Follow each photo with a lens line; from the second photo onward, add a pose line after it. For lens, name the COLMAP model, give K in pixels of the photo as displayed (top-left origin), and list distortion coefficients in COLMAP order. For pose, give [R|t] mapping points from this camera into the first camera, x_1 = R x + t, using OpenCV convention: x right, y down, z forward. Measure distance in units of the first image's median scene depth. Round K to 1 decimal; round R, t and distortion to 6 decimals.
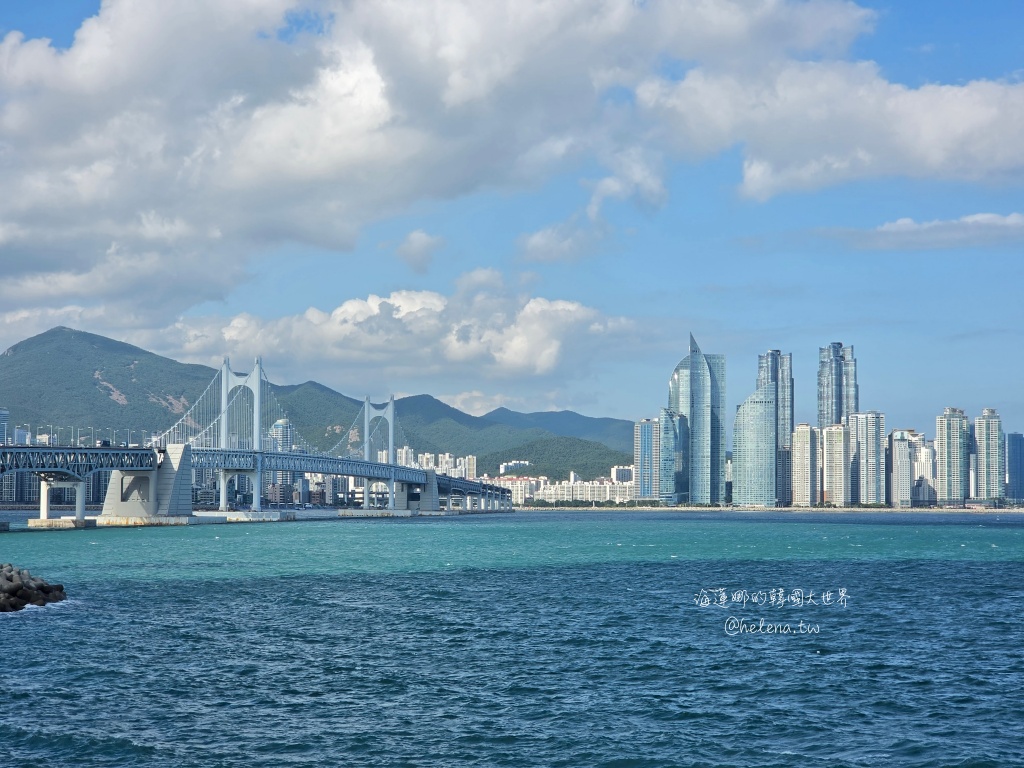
lens RADIAL K [[1959.4, 0, 510.2], [0, 1959.4, 377.6], [0, 0, 1]] dist [-0.029797, 0.000000]
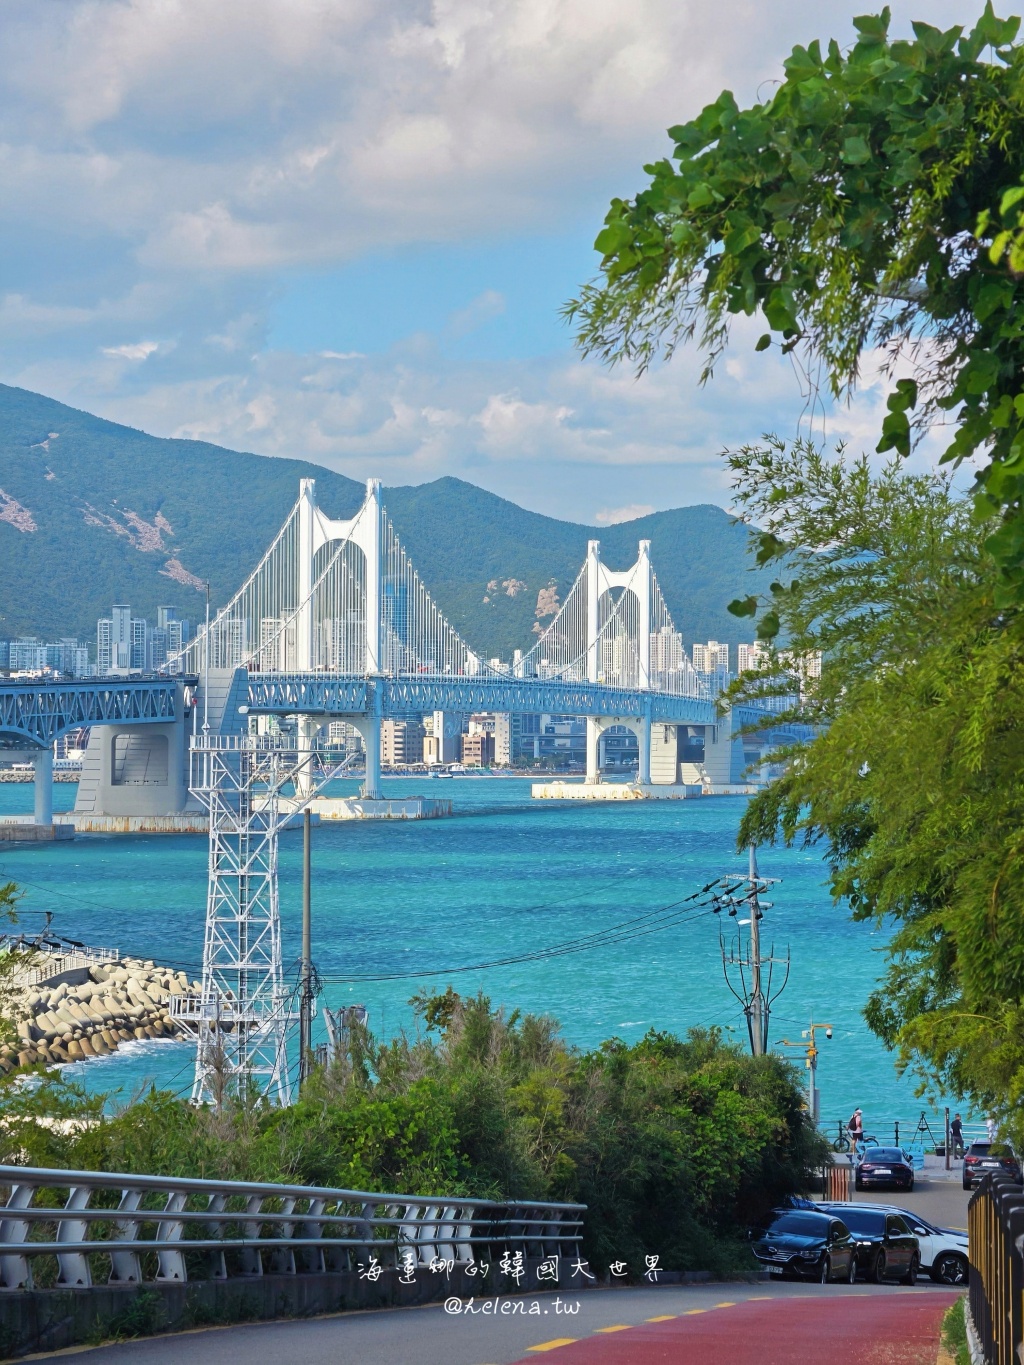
lens RADIAL K [[4542.4, 0, 499.6], [0, 4542.4, 669.2], [0, 0, 1]] dist [0.666694, 0.000000]
pose [[0.996334, -0.002568, -0.085509, -0.002184], [0.006793, 0.998768, 0.049152, -0.019062], [0.085278, -0.049553, 0.995124, -0.118253]]
